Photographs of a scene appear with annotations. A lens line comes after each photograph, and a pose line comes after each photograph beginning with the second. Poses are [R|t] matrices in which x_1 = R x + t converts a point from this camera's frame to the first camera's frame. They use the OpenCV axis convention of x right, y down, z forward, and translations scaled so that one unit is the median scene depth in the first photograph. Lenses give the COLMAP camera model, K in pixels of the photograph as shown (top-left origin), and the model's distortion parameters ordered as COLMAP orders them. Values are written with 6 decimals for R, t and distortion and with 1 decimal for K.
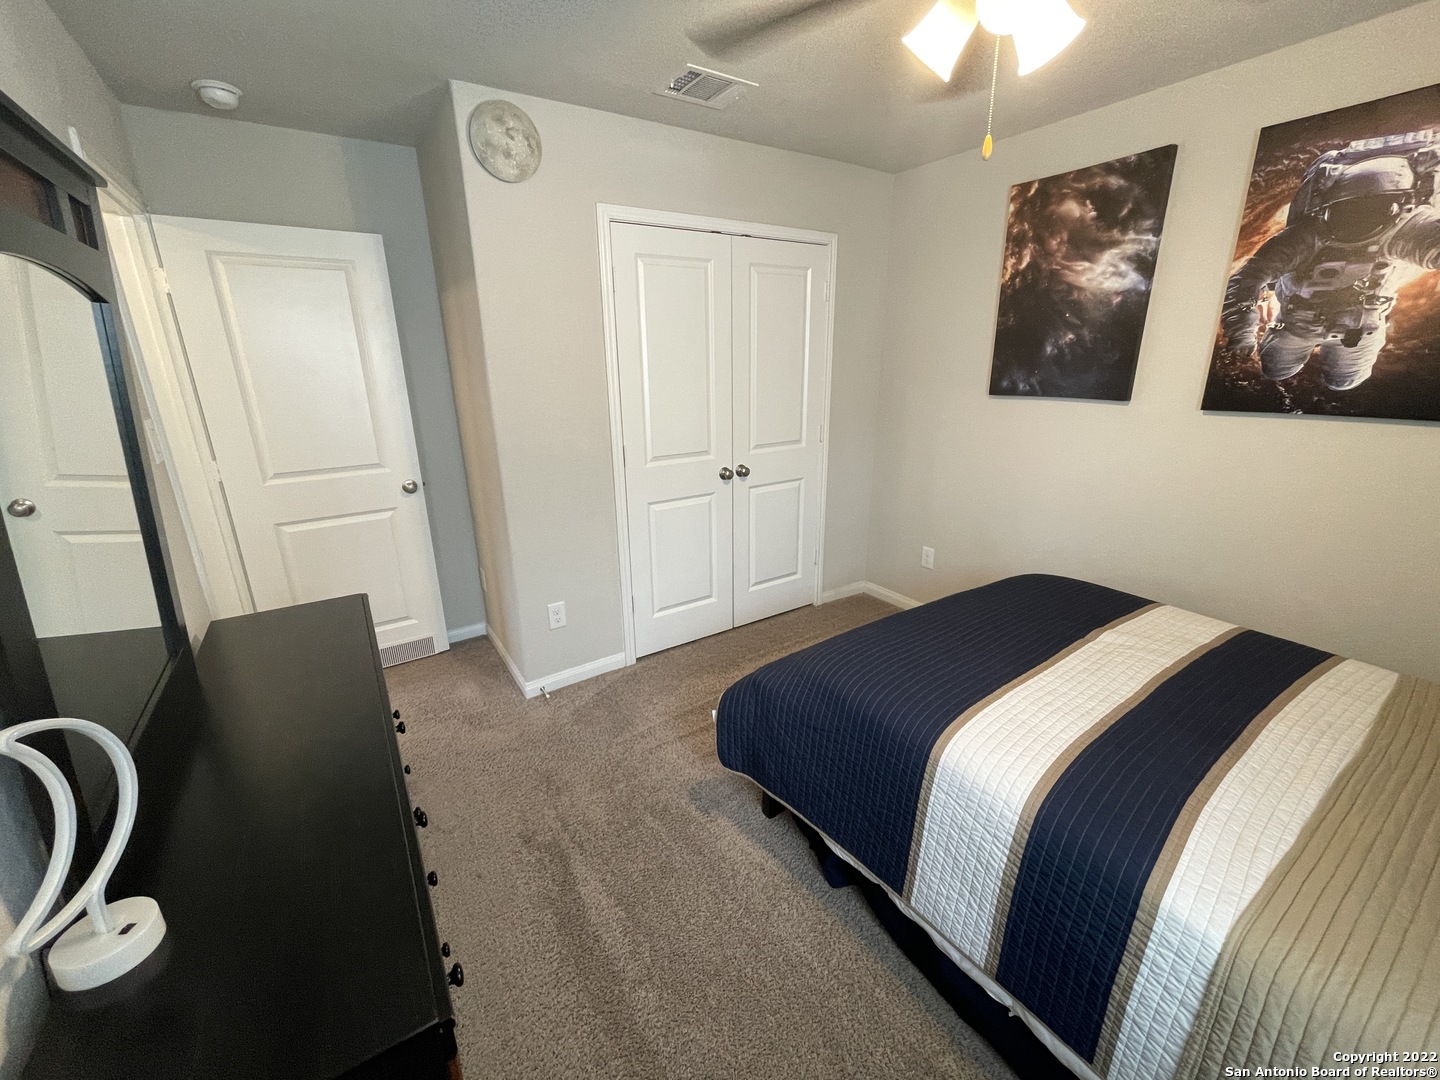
lens RADIAL K [[584.6, 0, 724.9], [0, 584.6, 542.1], [0, 0, 1]] dist [-0.000850, -0.000221]
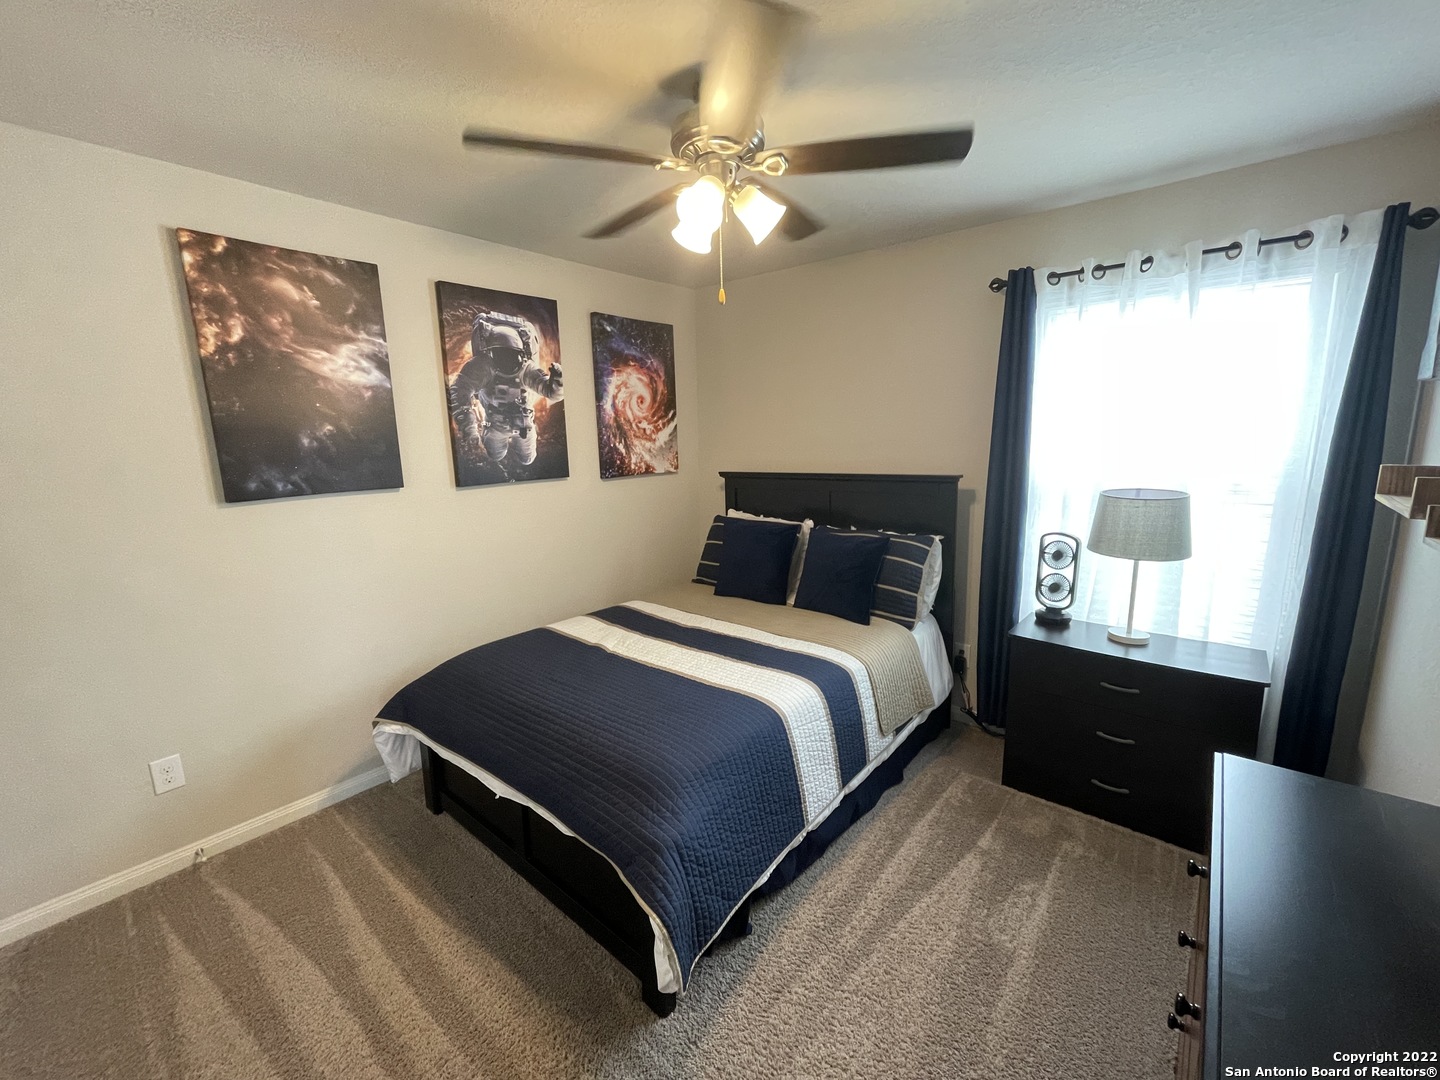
lens RADIAL K [[584.6, 0, 711.1], [0, 584.6, 542.4], [0, 0, 1]] dist [-0.000850, -0.000221]
pose [[-0.268527, -0.154541, 0.950795, -0.526628], [0.319481, 0.916890, 0.239259, -0.244333], [-0.908749, 0.368008, -0.196837, 0.797381]]
